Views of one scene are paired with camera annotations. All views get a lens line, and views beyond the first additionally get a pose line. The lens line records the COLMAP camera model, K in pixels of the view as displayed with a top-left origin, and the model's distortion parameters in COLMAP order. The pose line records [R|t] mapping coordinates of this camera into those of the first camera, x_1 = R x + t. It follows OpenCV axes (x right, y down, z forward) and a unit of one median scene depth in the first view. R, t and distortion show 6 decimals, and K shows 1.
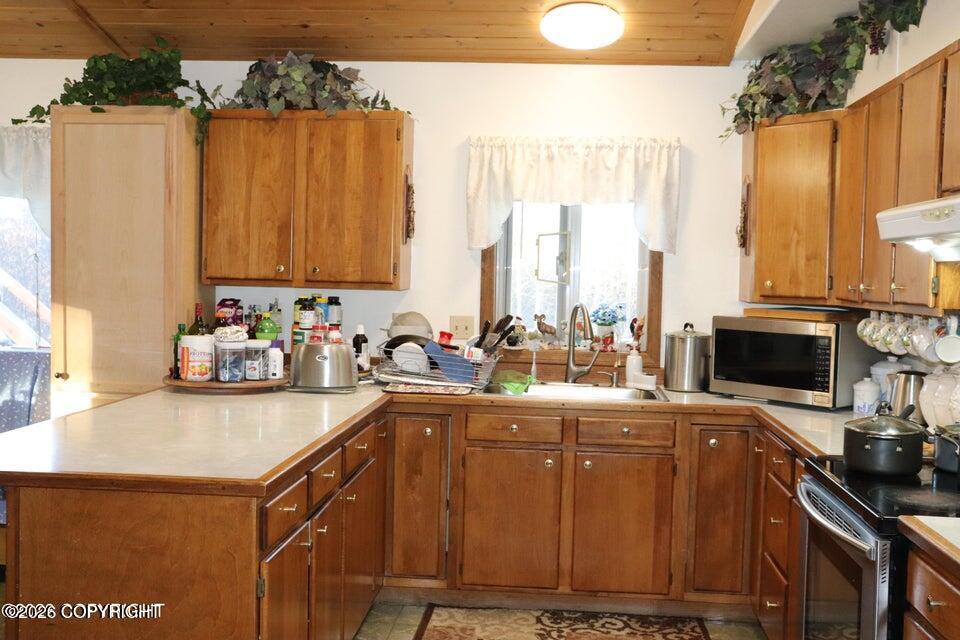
lens RADIAL K [[1025.4, 0, 480.0], [0, 1025.4, 320.0], [0, 0, 1]] dist [-0.039124, 0.032918]
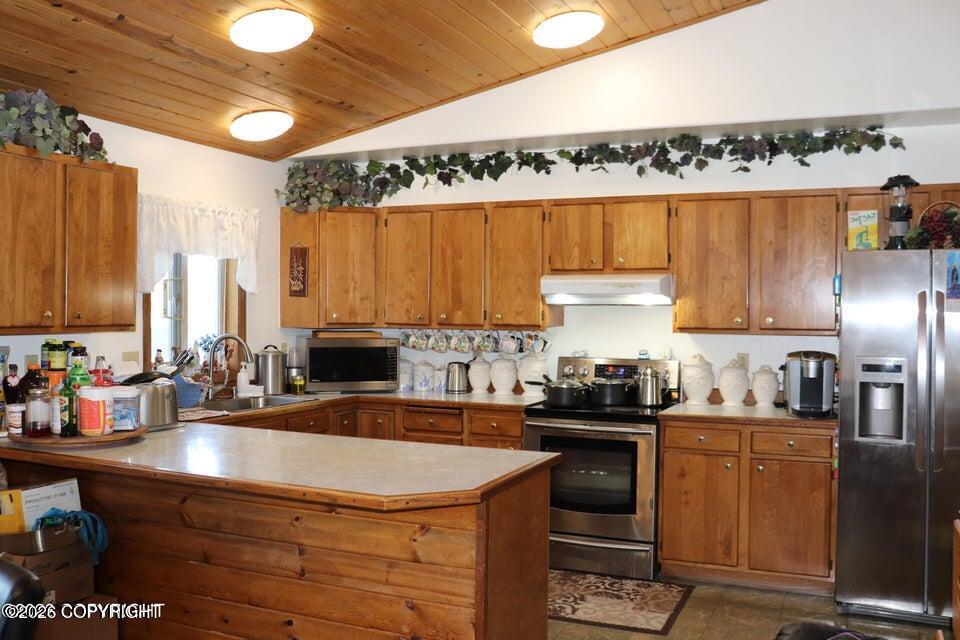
lens RADIAL K [[866.6, 0, 480.0], [0, 866.6, 320.0], [0, 0, 1]] dist [-0.103638, 0.001439]
pose [[0.331412, -0.034624, 0.942851, -0.827437], [0.043967, 0.998807, 0.021224, -0.045212], [-0.942461, 0.034421, 0.332539, 0.359751]]
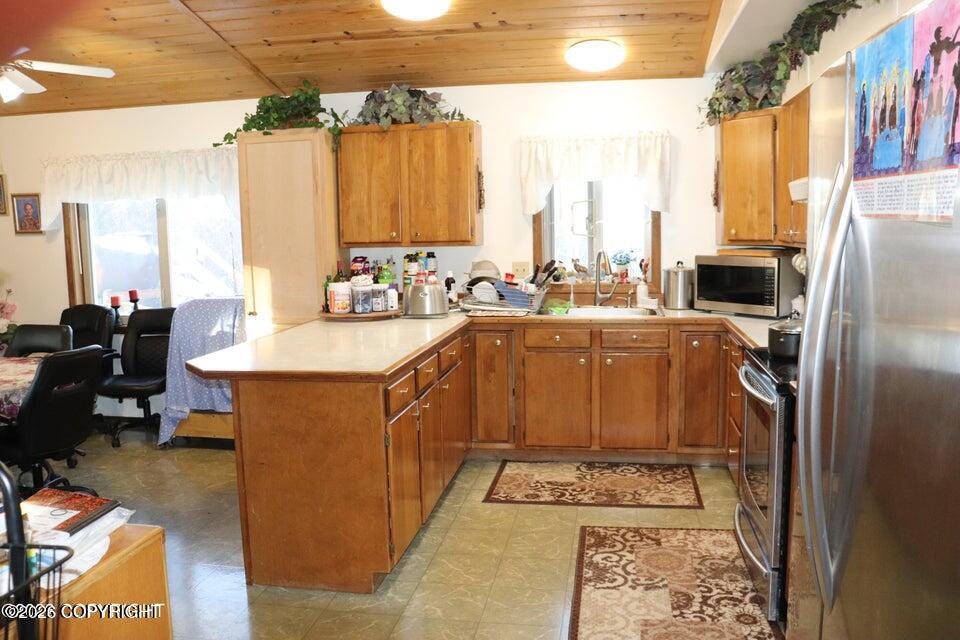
lens RADIAL K [[784.6, 0, 480.0], [0, 784.6, 320.0], [0, 0, 1]] dist [-0.138621, 0.017396]
pose [[0.995160, -0.033138, -0.092516, 0.026557], [0.039506, 0.996912, 0.067869, 0.000454], [0.089982, -0.071195, 0.993395, -0.100825]]
